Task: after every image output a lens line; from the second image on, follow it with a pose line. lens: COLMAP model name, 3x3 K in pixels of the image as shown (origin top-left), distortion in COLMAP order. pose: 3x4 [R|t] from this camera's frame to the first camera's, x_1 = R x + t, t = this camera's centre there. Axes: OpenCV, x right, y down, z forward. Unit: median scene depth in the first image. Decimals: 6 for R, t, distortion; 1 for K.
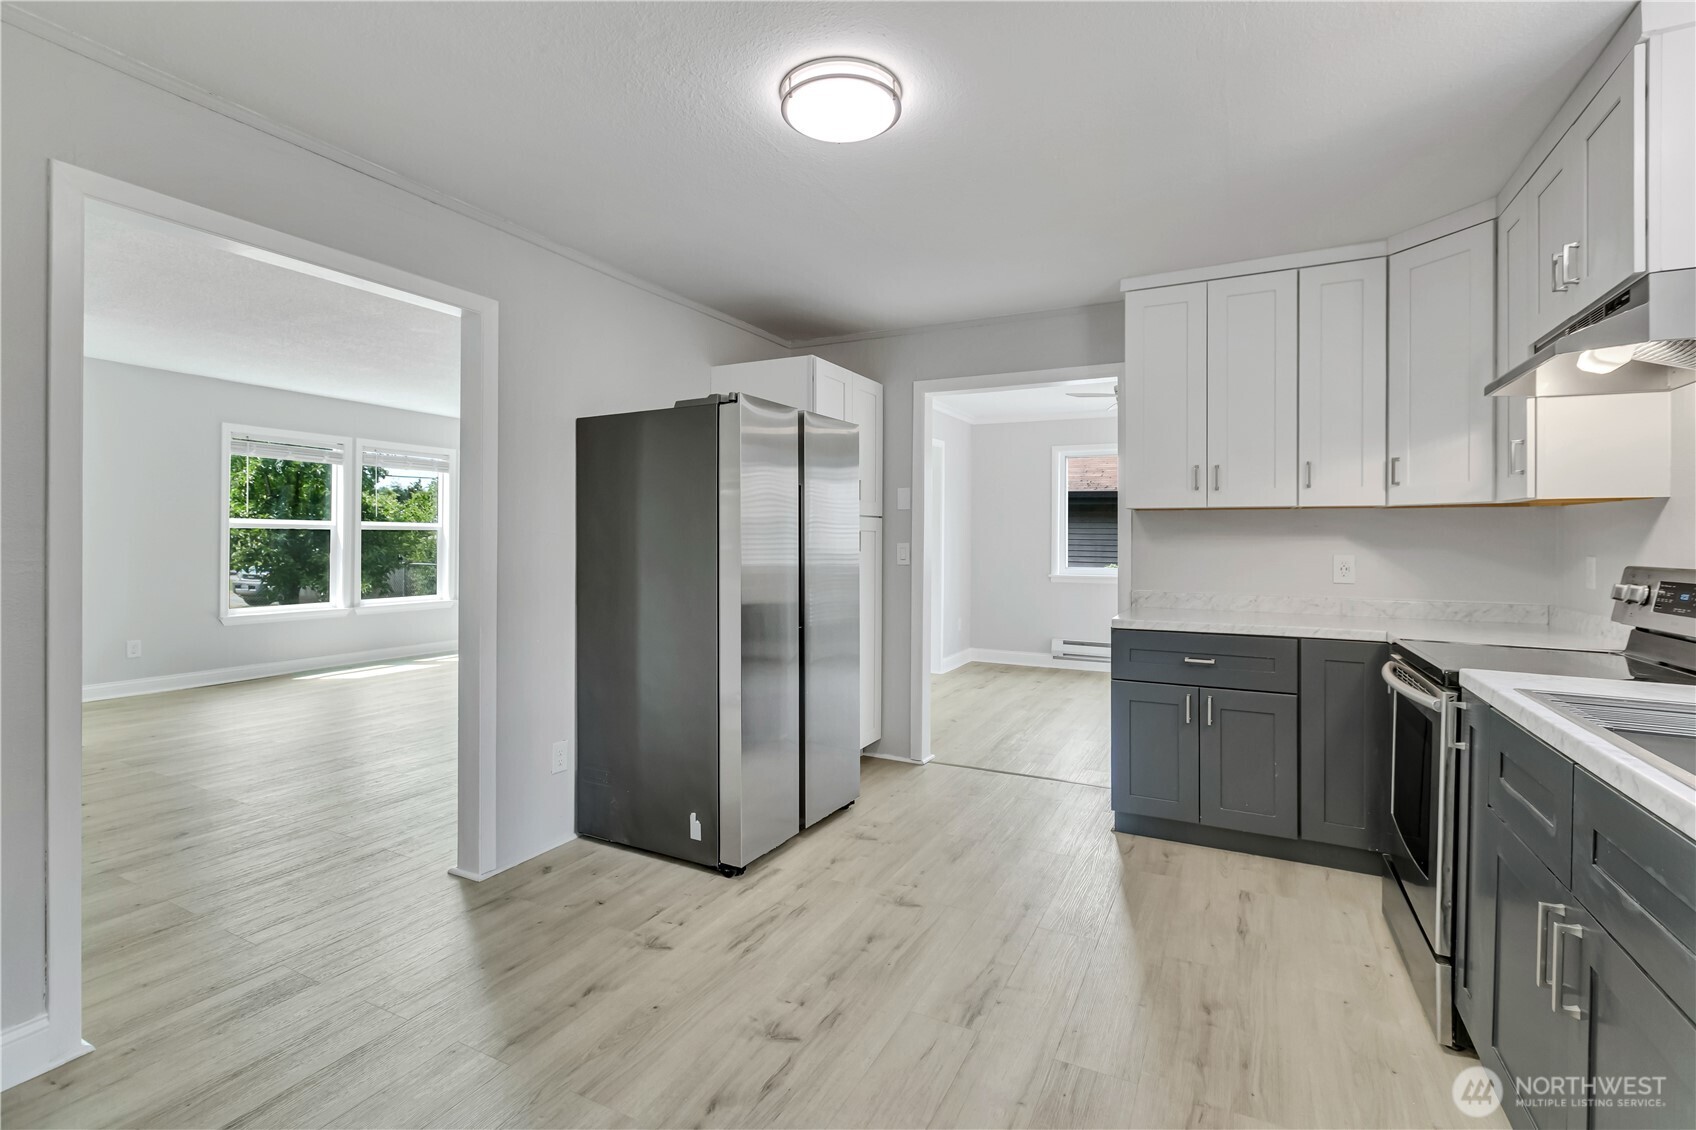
lens RADIAL K [[768.8, 0, 862.9], [0, 768.8, 540.6], [0, 0, 1]] dist [-0.000601, -0.000069]
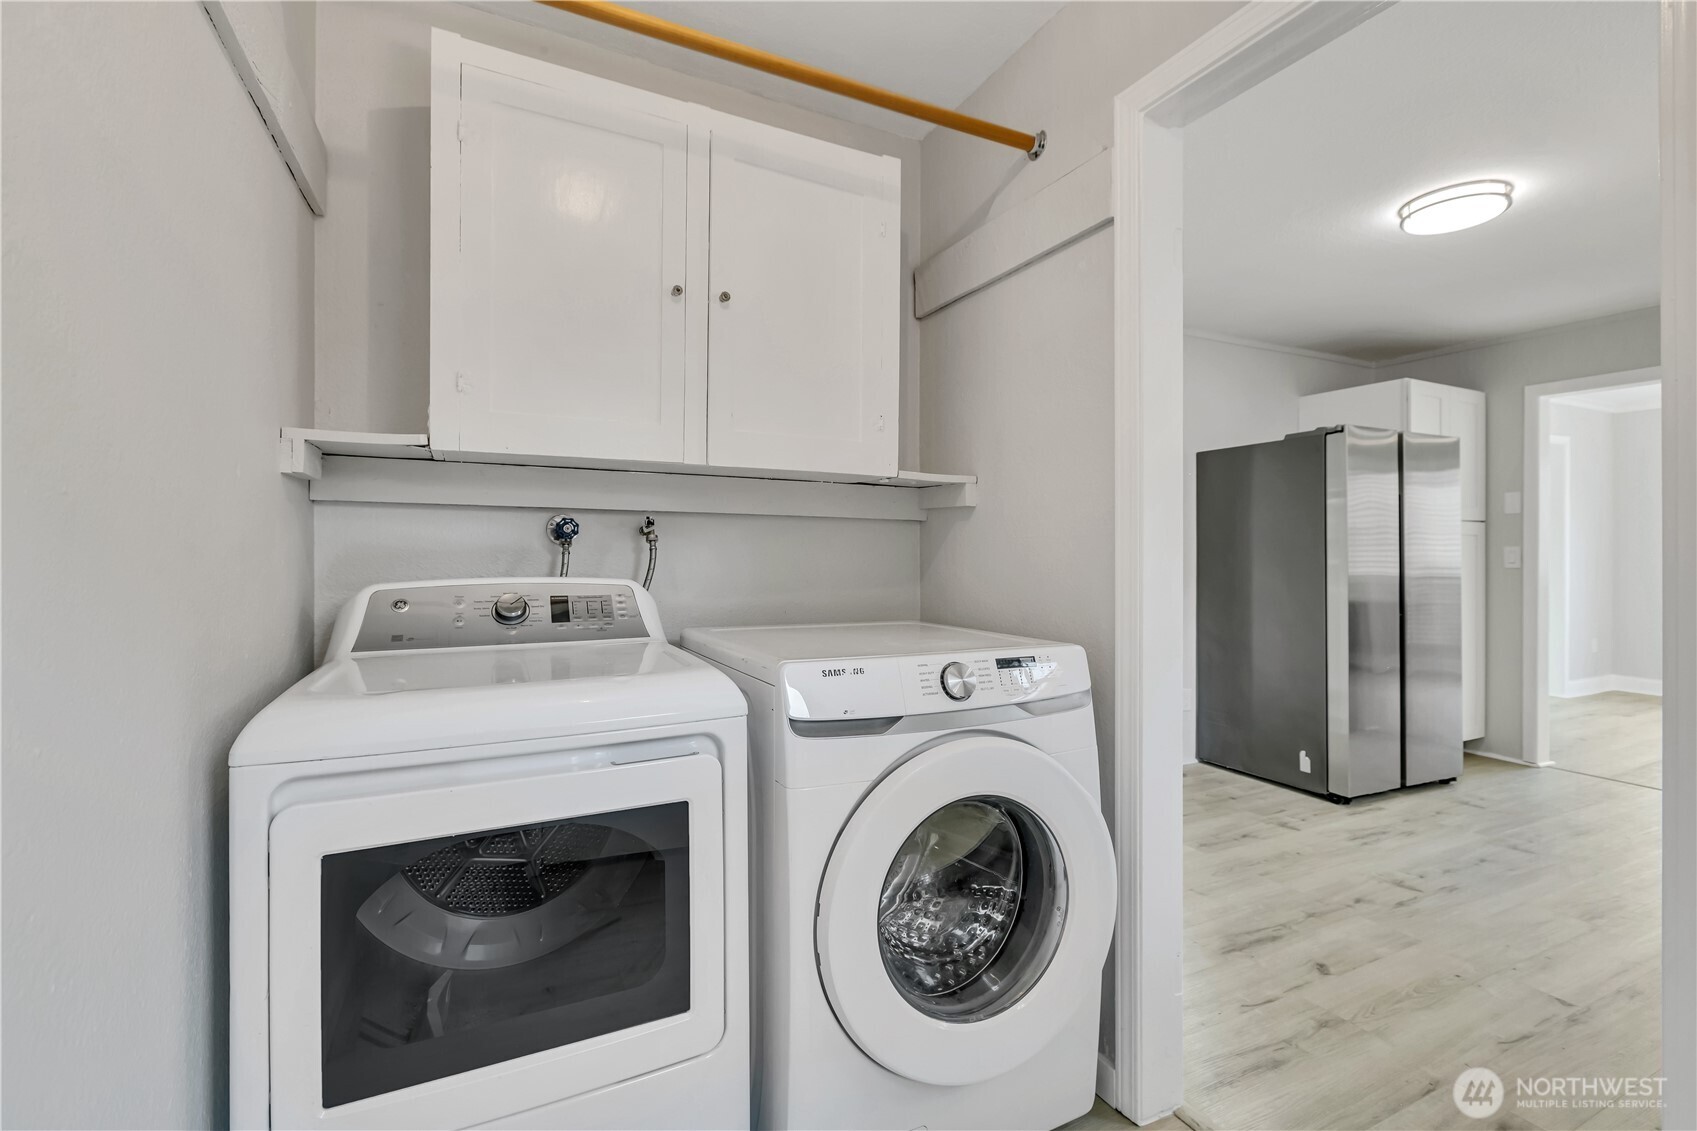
lens RADIAL K [[765.8, 0, 850.4], [0, 765.8, 542.0], [0, 0, 1]] dist [-0.004071, -0.000804]
pose [[0.792881, -0.003016, -0.609369, -0.039488], [-0.005935, 0.999902, -0.012671, 0.022803], [0.609348, 0.013663, 0.792785, -0.498104]]
